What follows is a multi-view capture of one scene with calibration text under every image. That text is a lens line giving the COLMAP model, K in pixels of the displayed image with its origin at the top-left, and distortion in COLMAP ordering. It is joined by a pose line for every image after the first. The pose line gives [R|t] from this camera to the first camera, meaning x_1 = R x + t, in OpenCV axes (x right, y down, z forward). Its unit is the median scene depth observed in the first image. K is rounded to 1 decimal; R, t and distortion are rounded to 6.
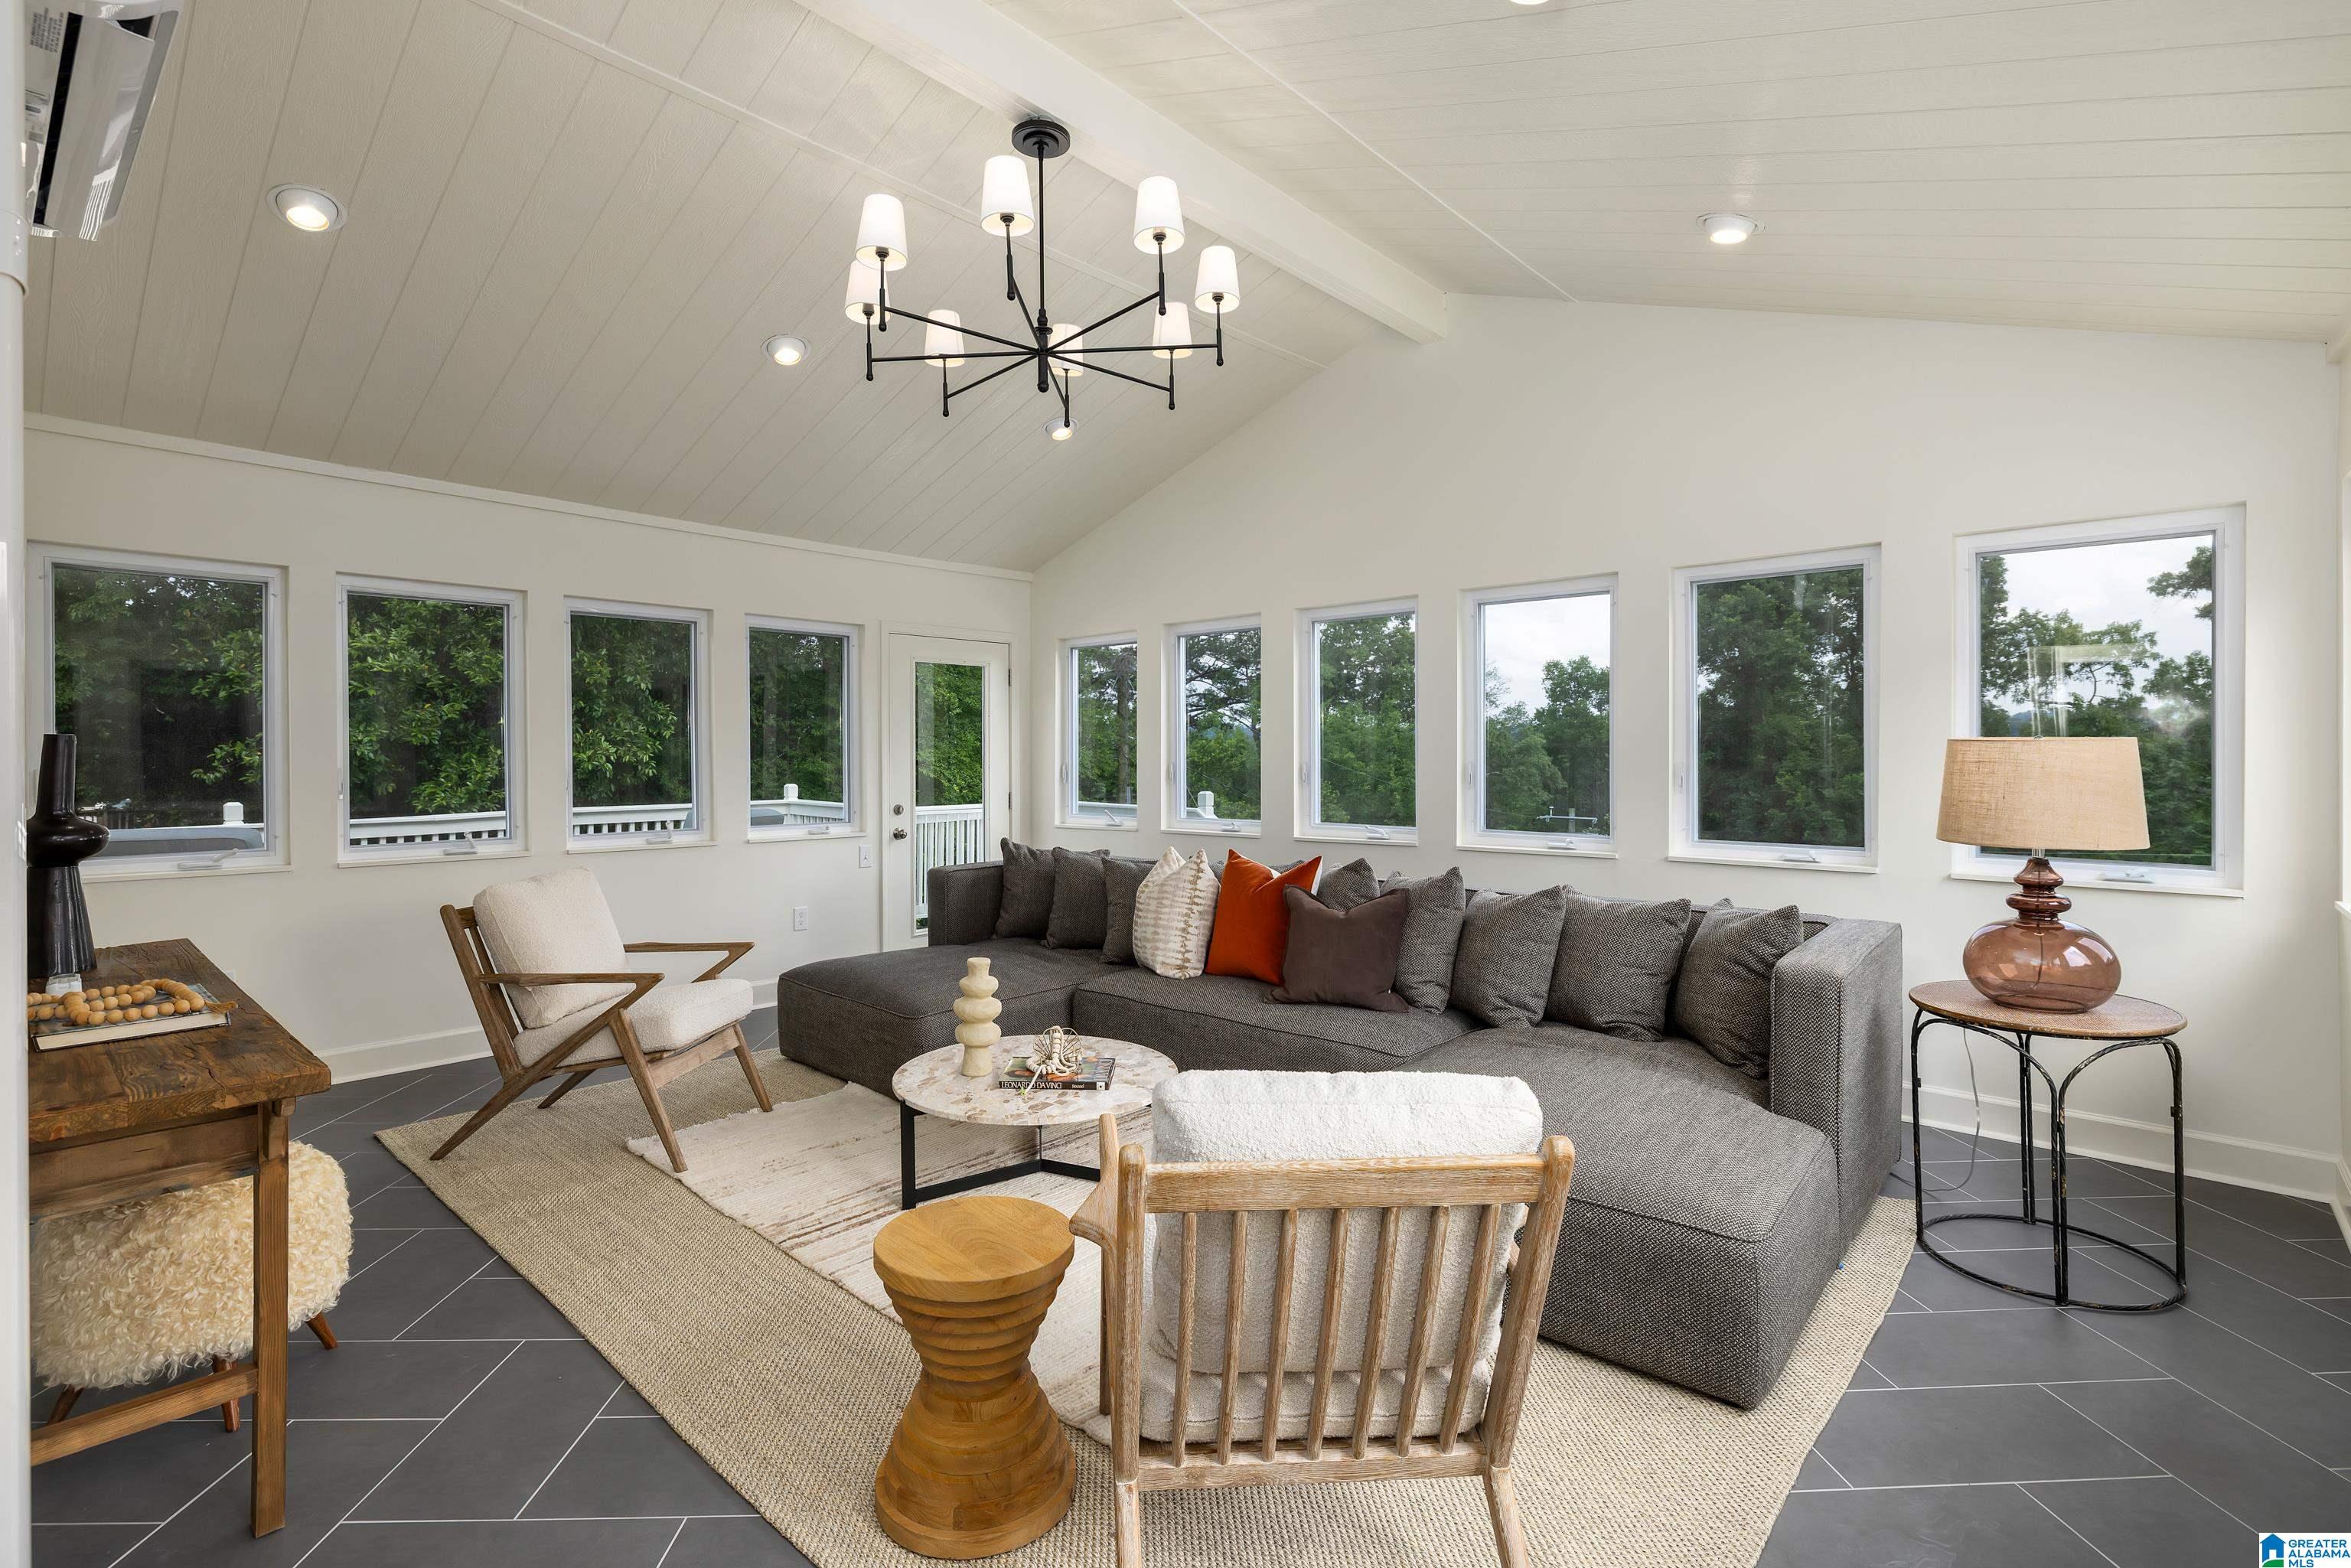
lens RADIAL K [[1110.9, 0, 1165.7], [0, 1110.9, 758.1], [0, 0, 1]] dist [-0.011305, -0.000151]
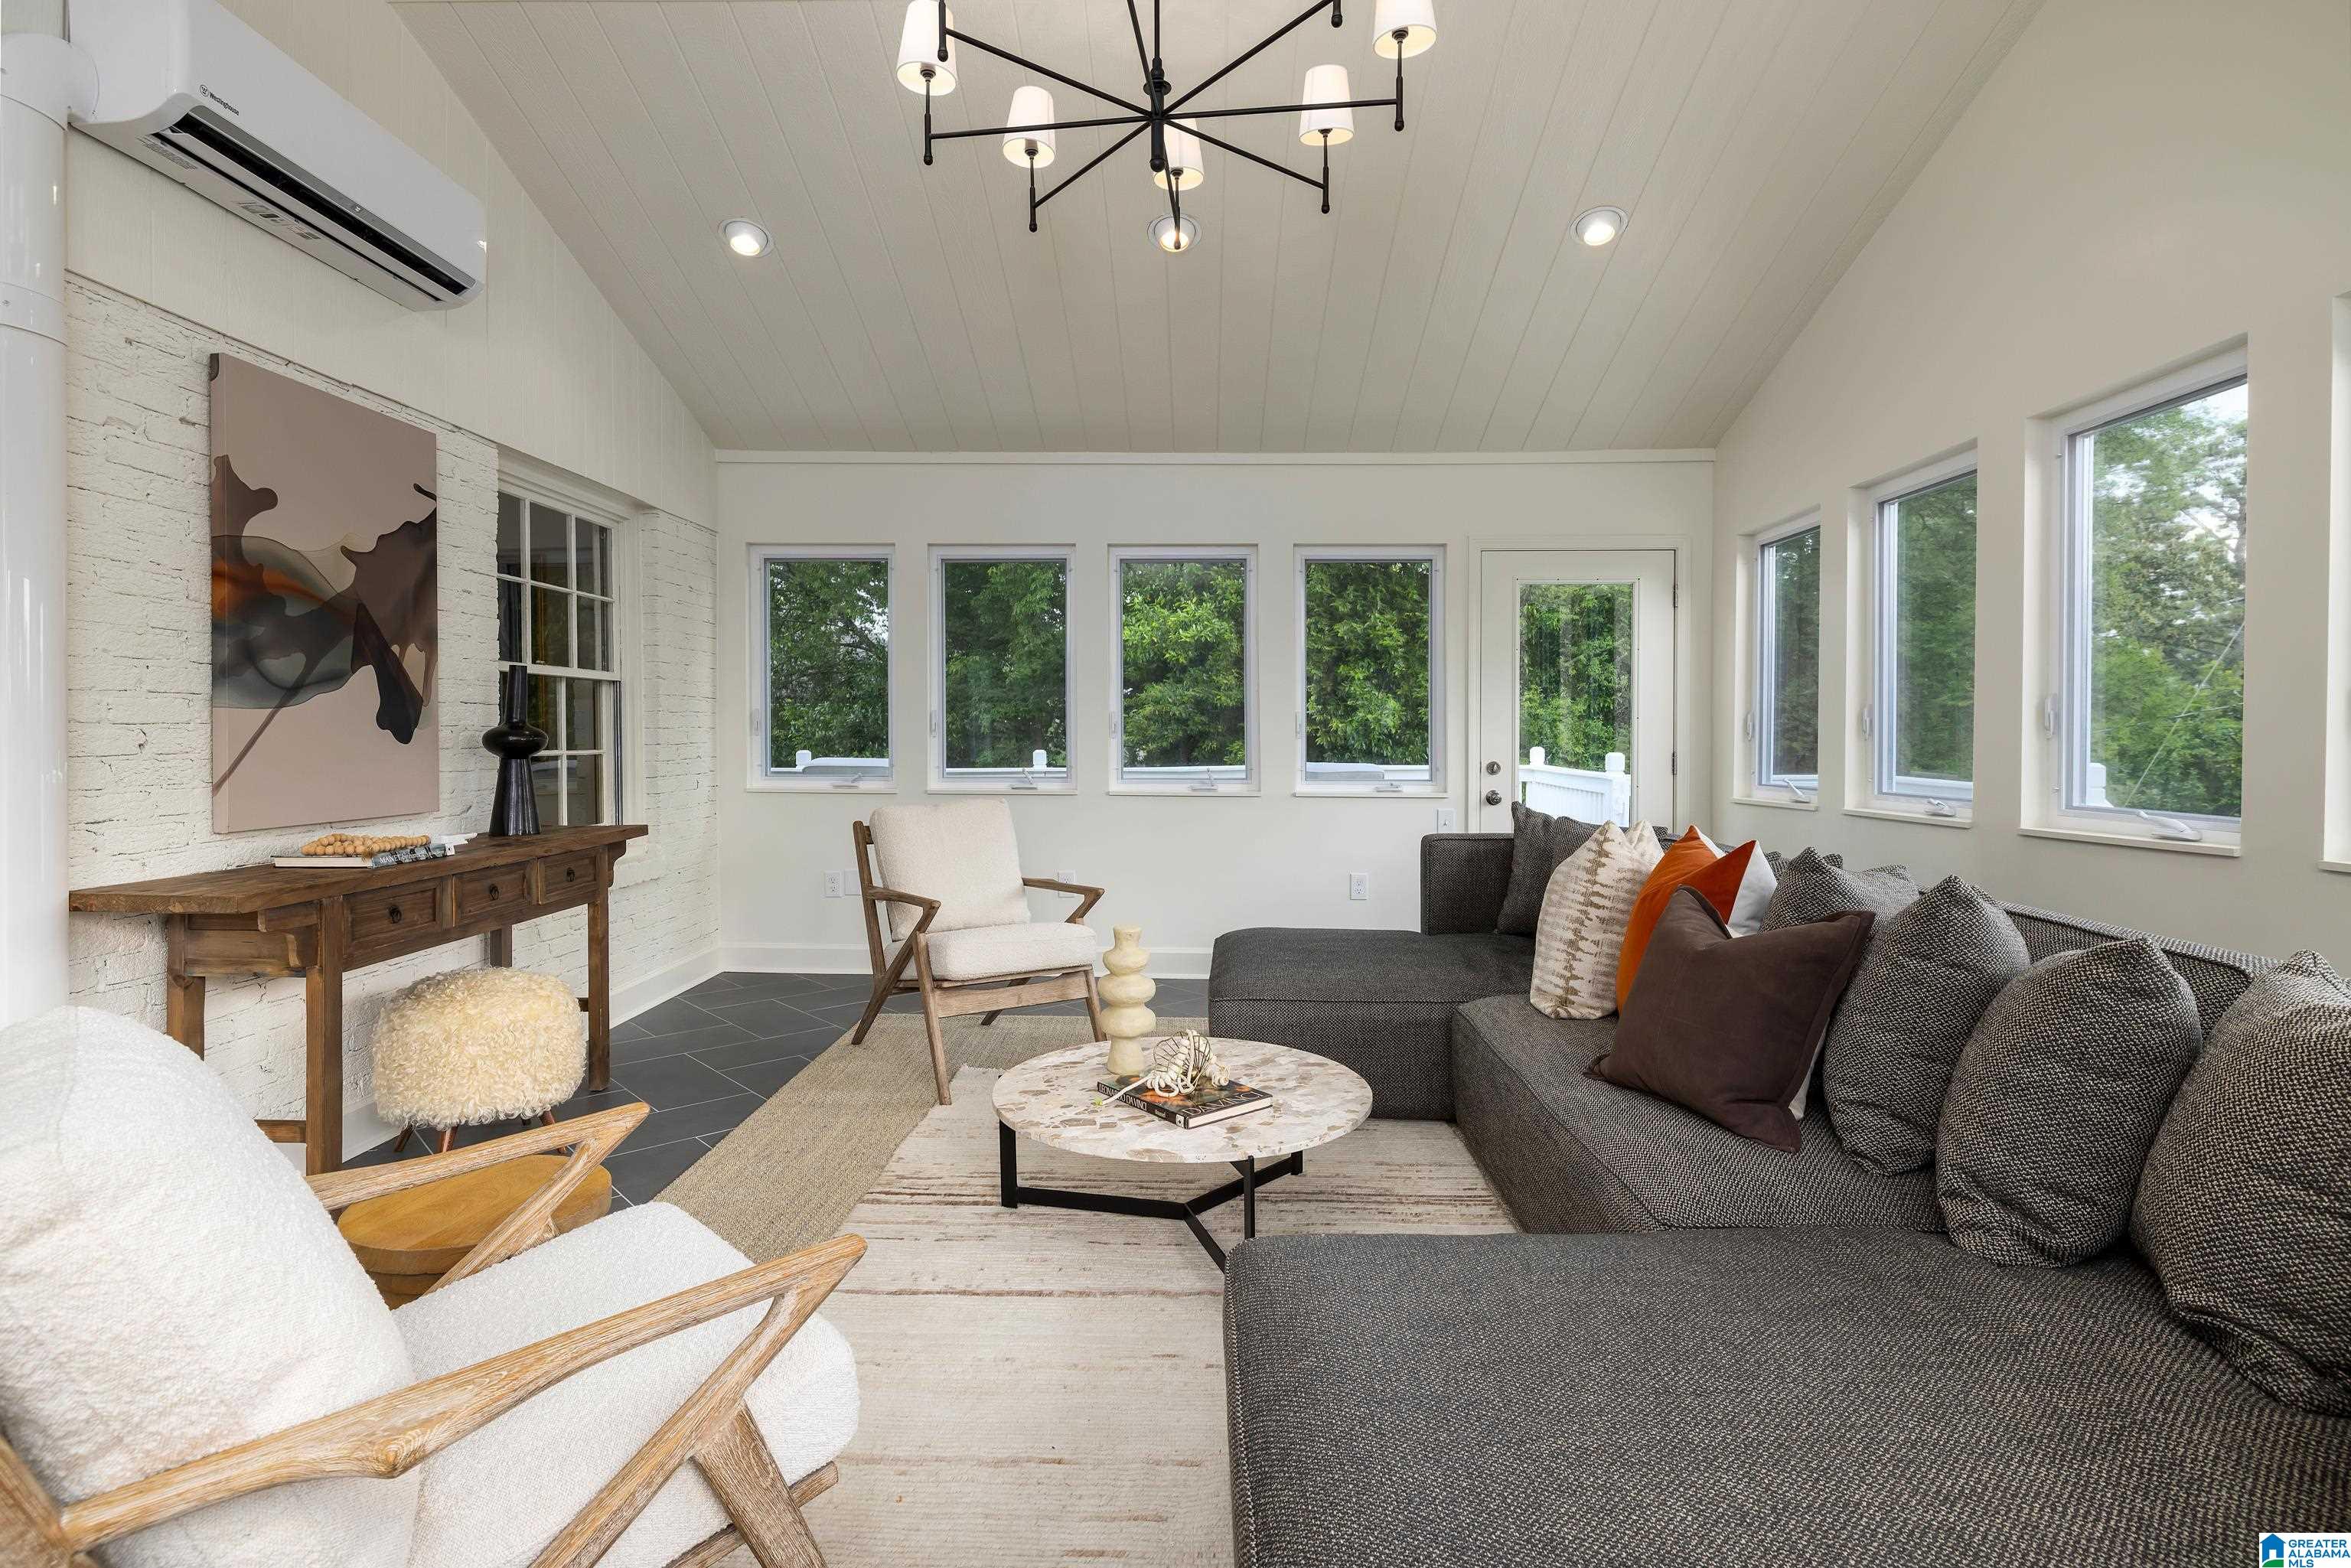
lens RADIAL K [[1182.7, 0, 1164.4], [0, 1182.7, 759.3], [0, 0, 1]] dist [0.002132, 0.000721]
pose [[0.642148, 0.018620, -0.766355, 0.330457], [-0.007026, 0.999806, 0.018405, 0.032034], [0.766549, -0.006434, 0.642154, 0.325582]]
